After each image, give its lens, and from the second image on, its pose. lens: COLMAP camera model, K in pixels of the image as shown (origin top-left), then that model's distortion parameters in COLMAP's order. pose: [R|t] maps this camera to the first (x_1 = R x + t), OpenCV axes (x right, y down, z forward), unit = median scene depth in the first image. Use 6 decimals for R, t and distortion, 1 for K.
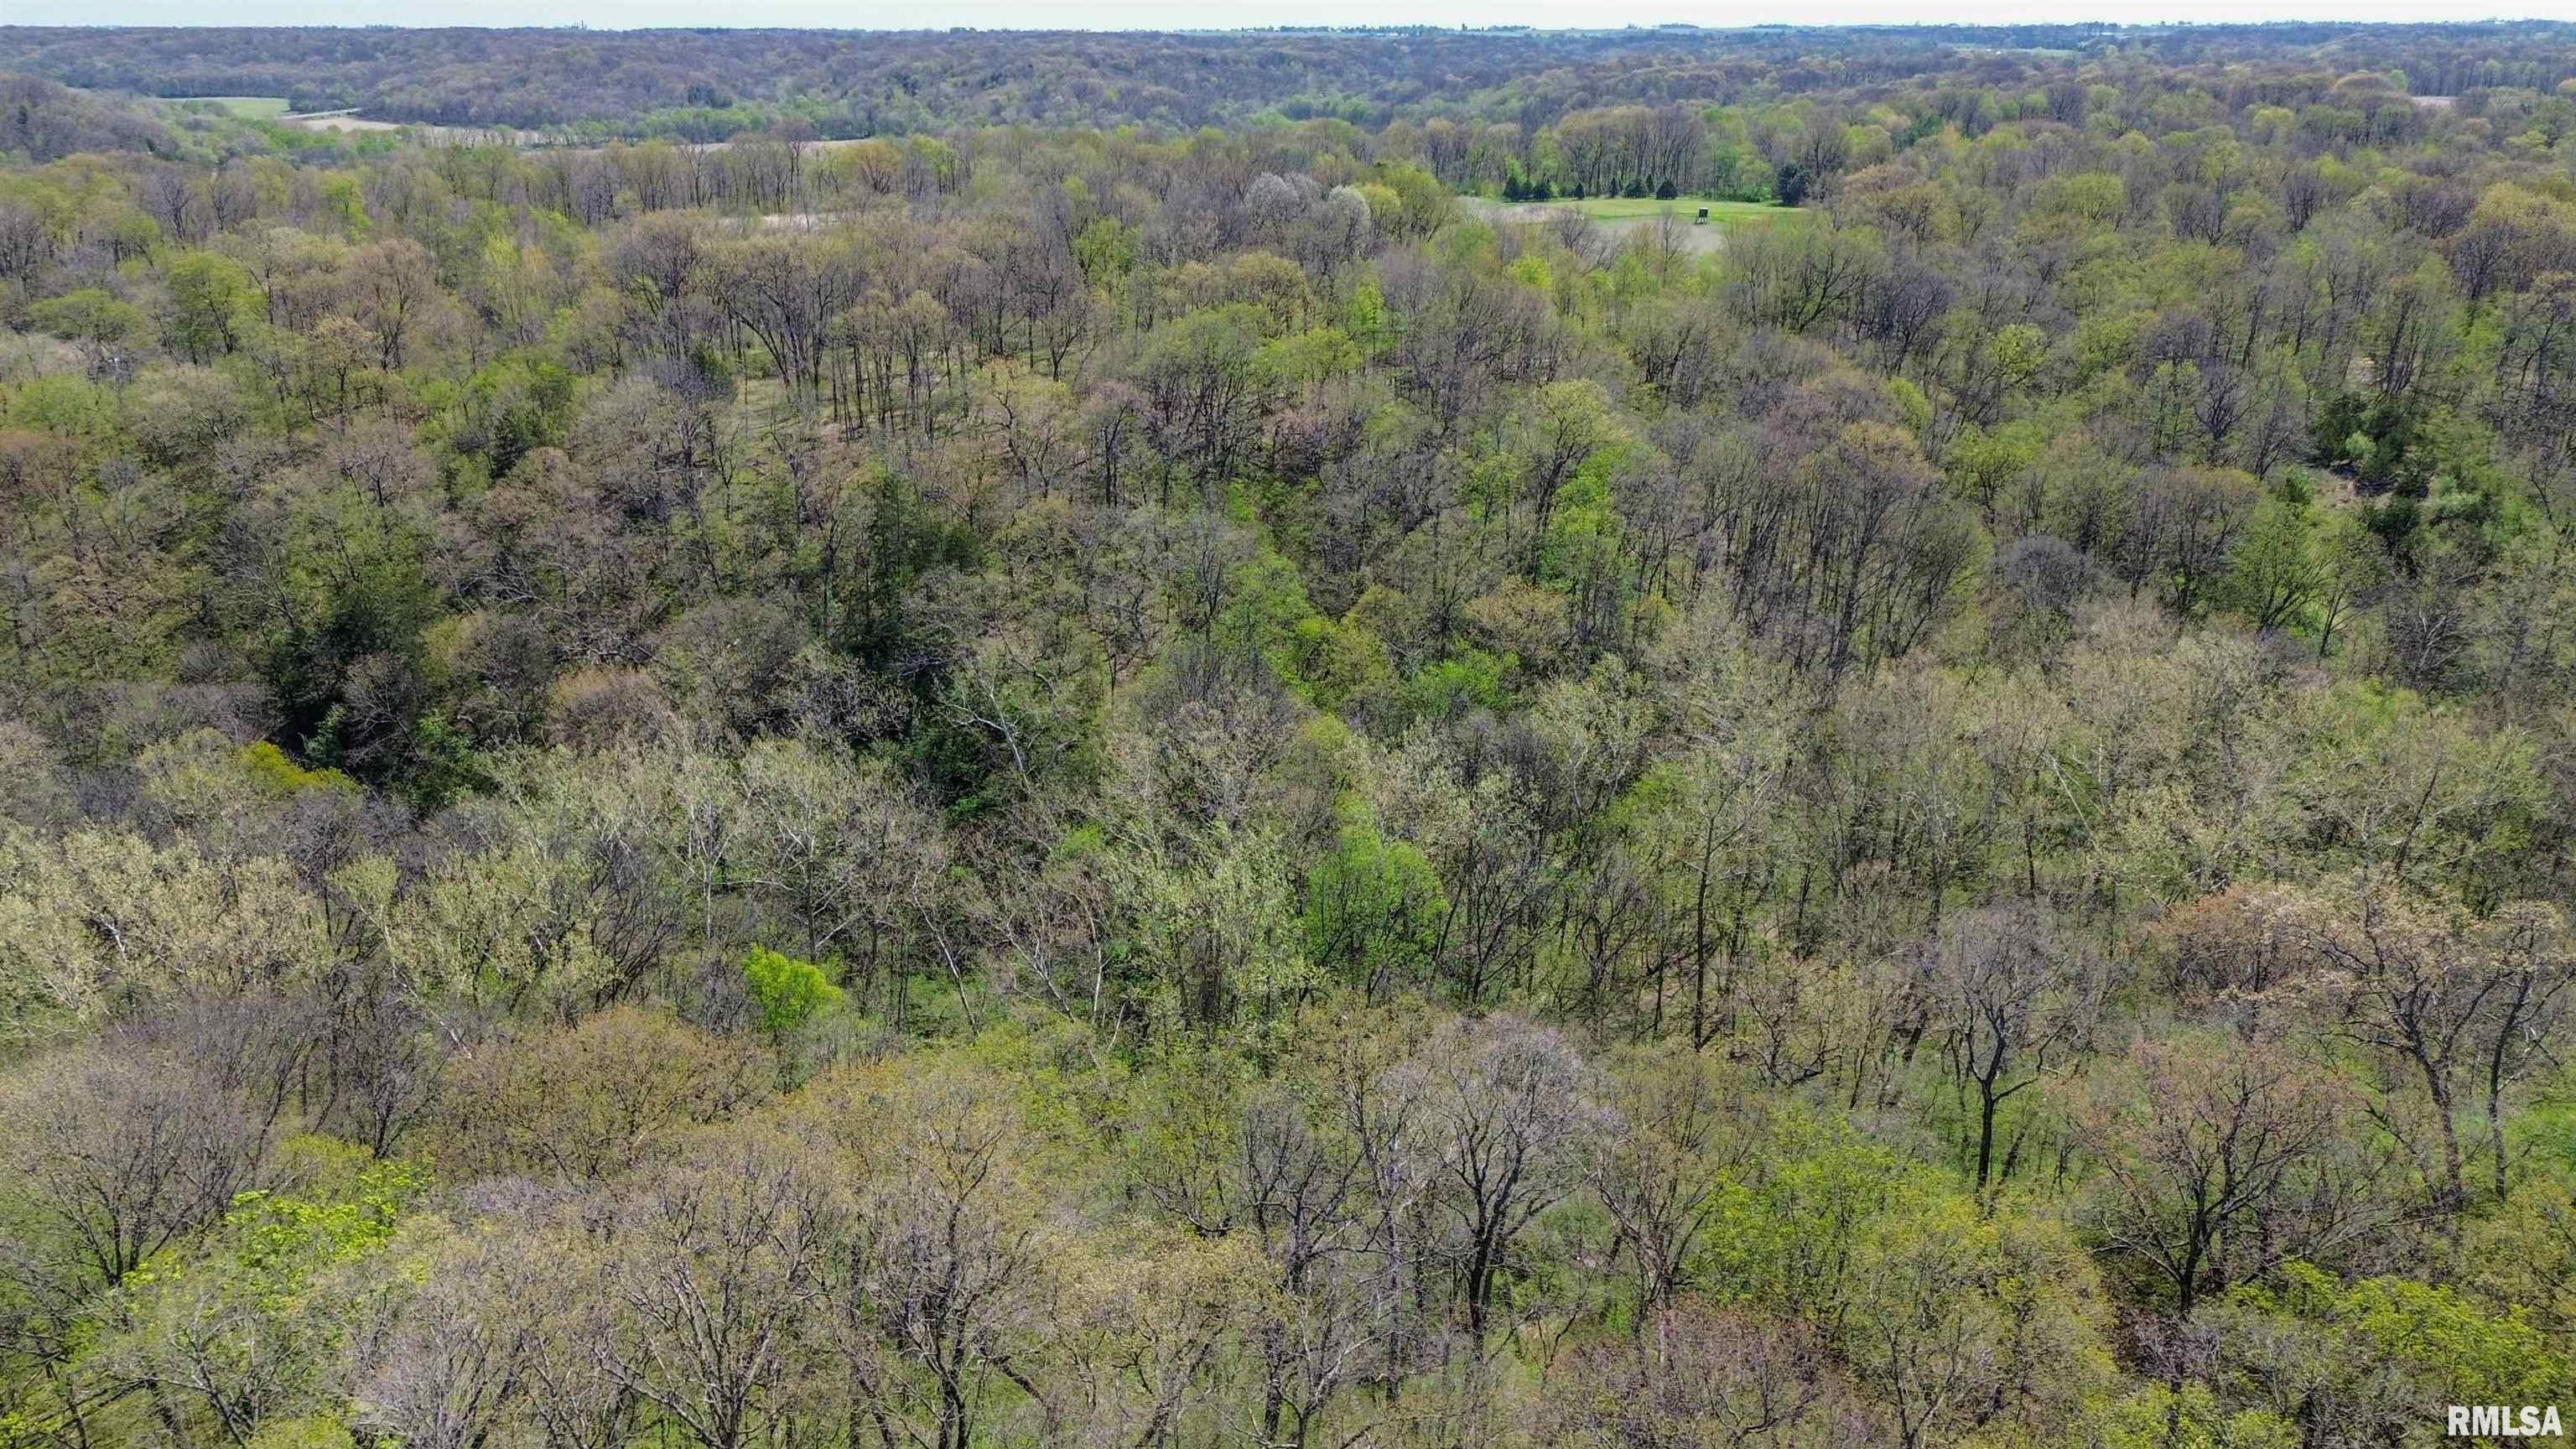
lens RADIAL K [[1914.2, 0, 1280.9], [0, 1914.2, 710.1], [0, 0, 1]] dist [0.085974, -0.084083]
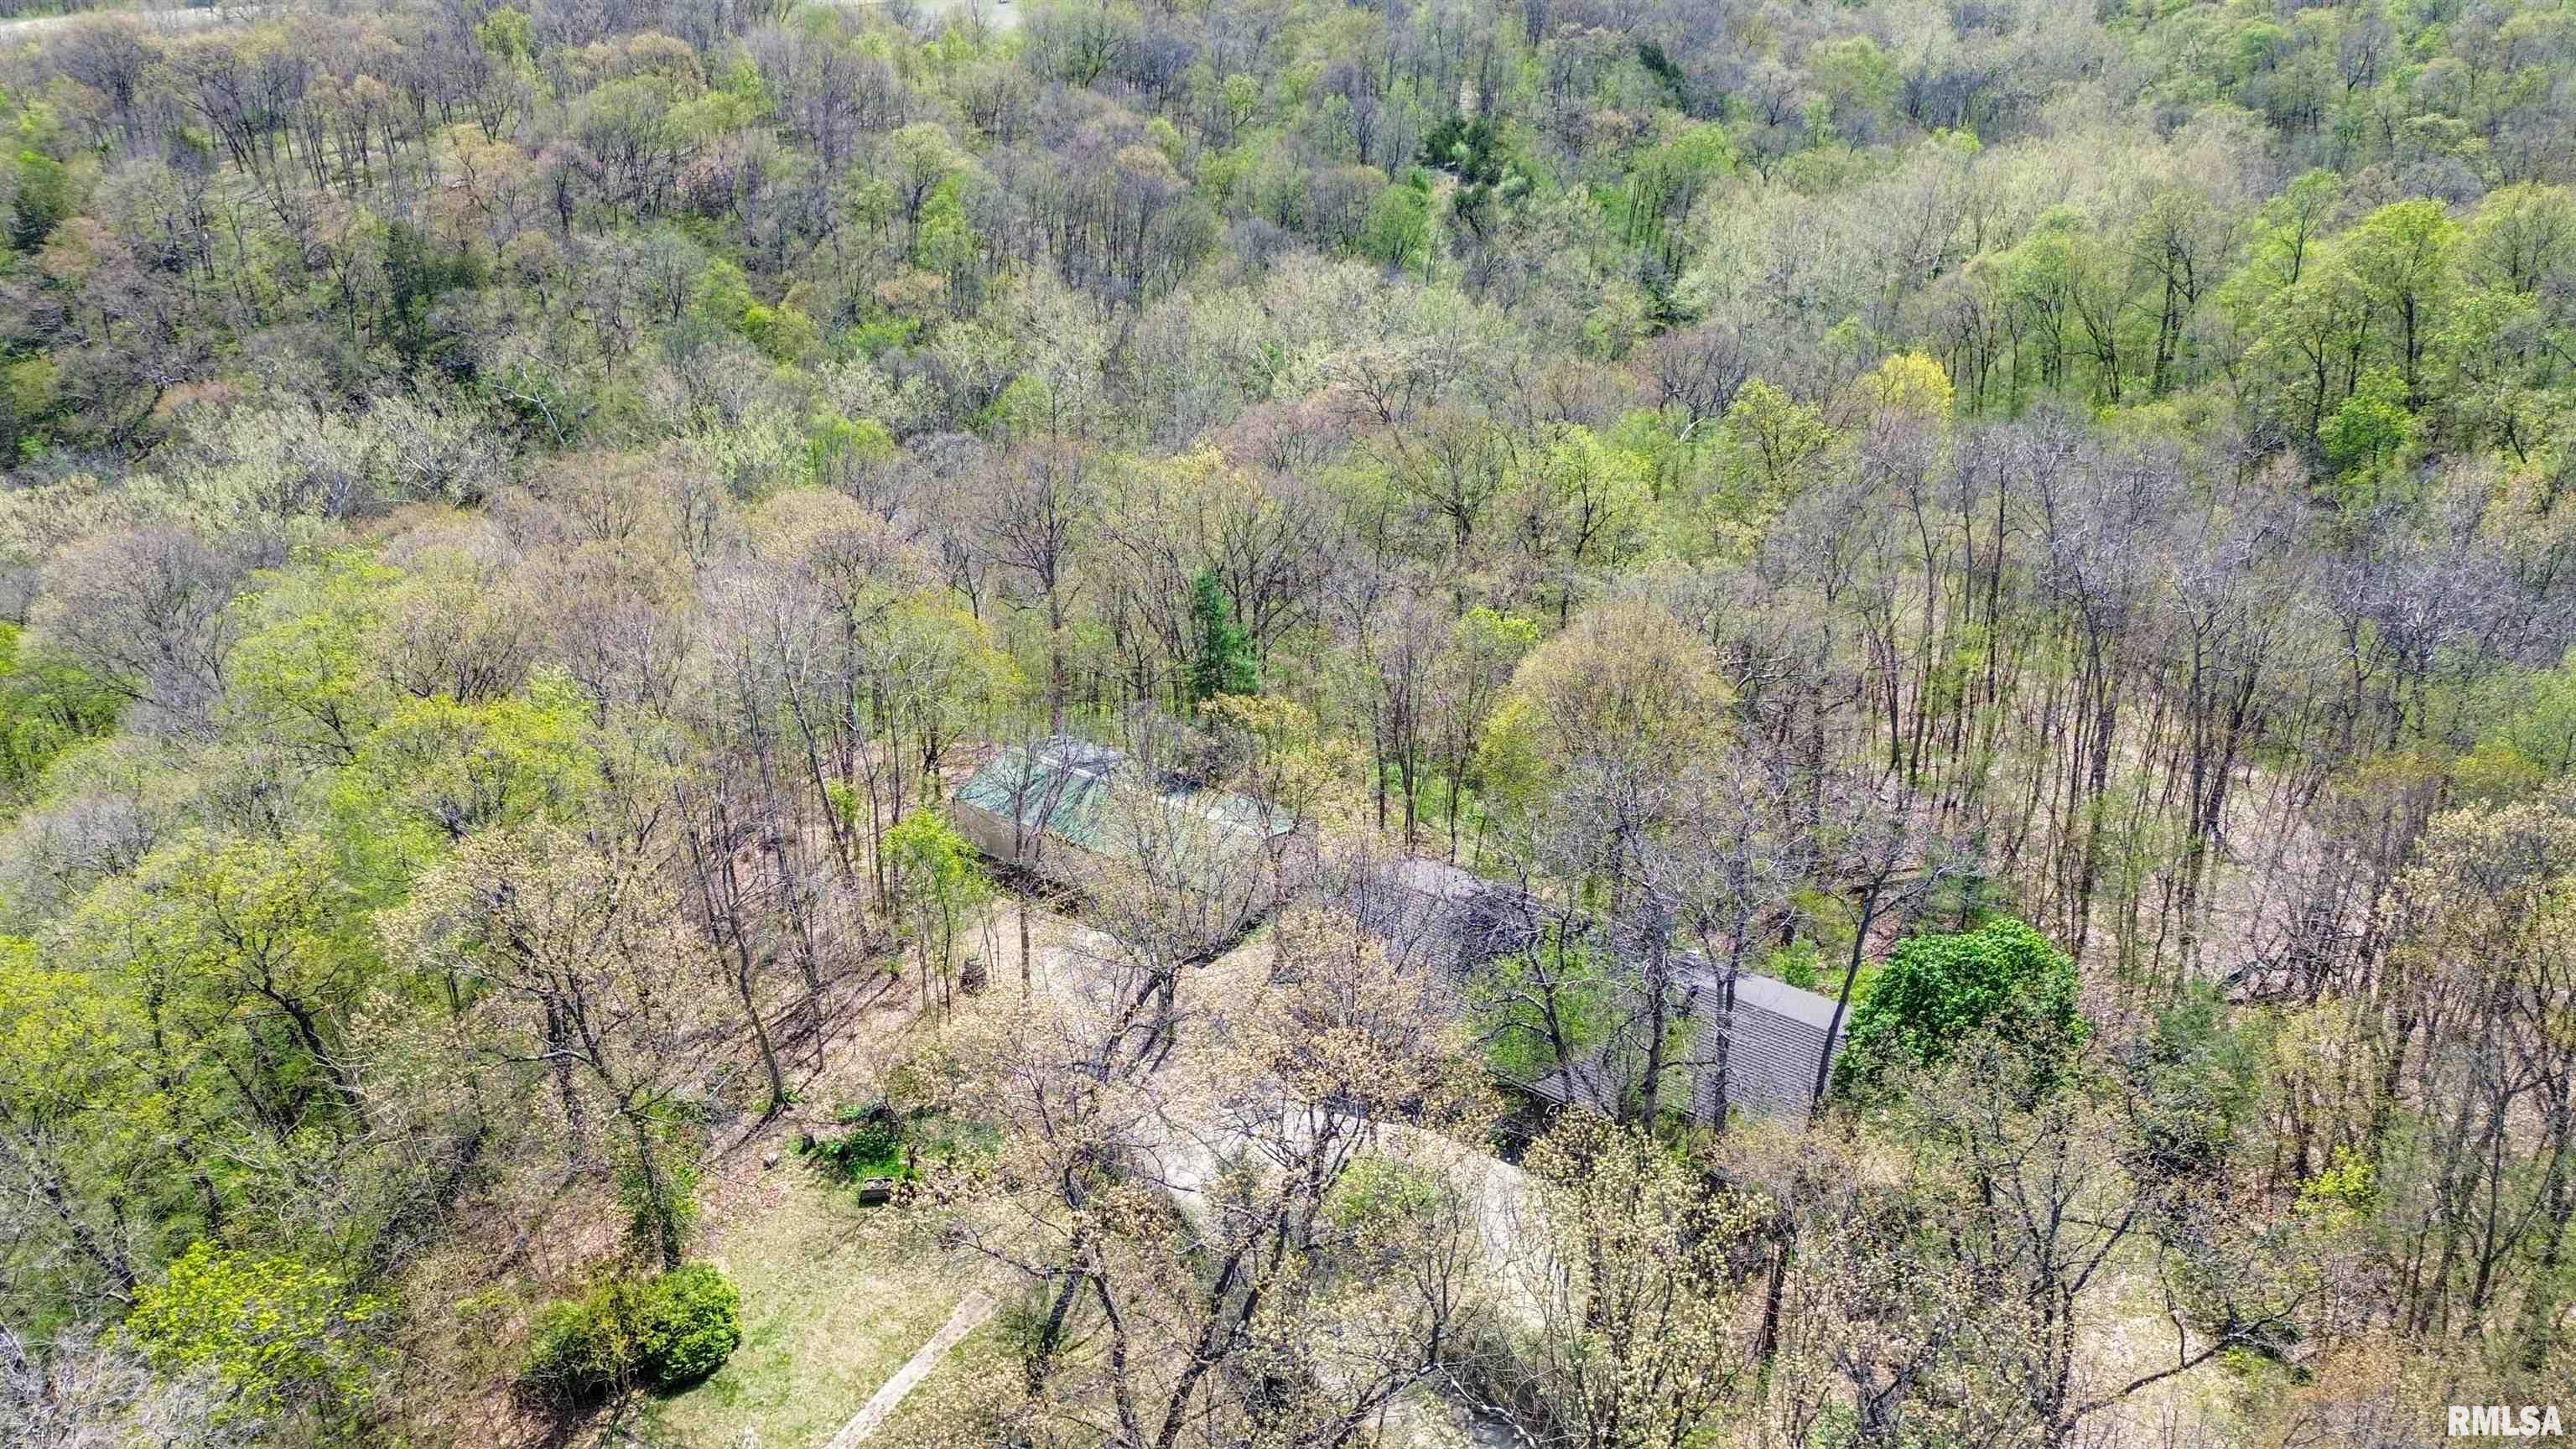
lens RADIAL K [[1938.5, 0, 1172.4], [0, 1938.5, 726.3], [0, 0, 1]] dist [0.072997, -0.068964]
pose [[0.957010, -0.126314, 0.261107, -0.085396], [0.098033, 0.988080, 0.118689, 0.093893], [-0.272987, -0.087990, 0.957985, -0.370056]]
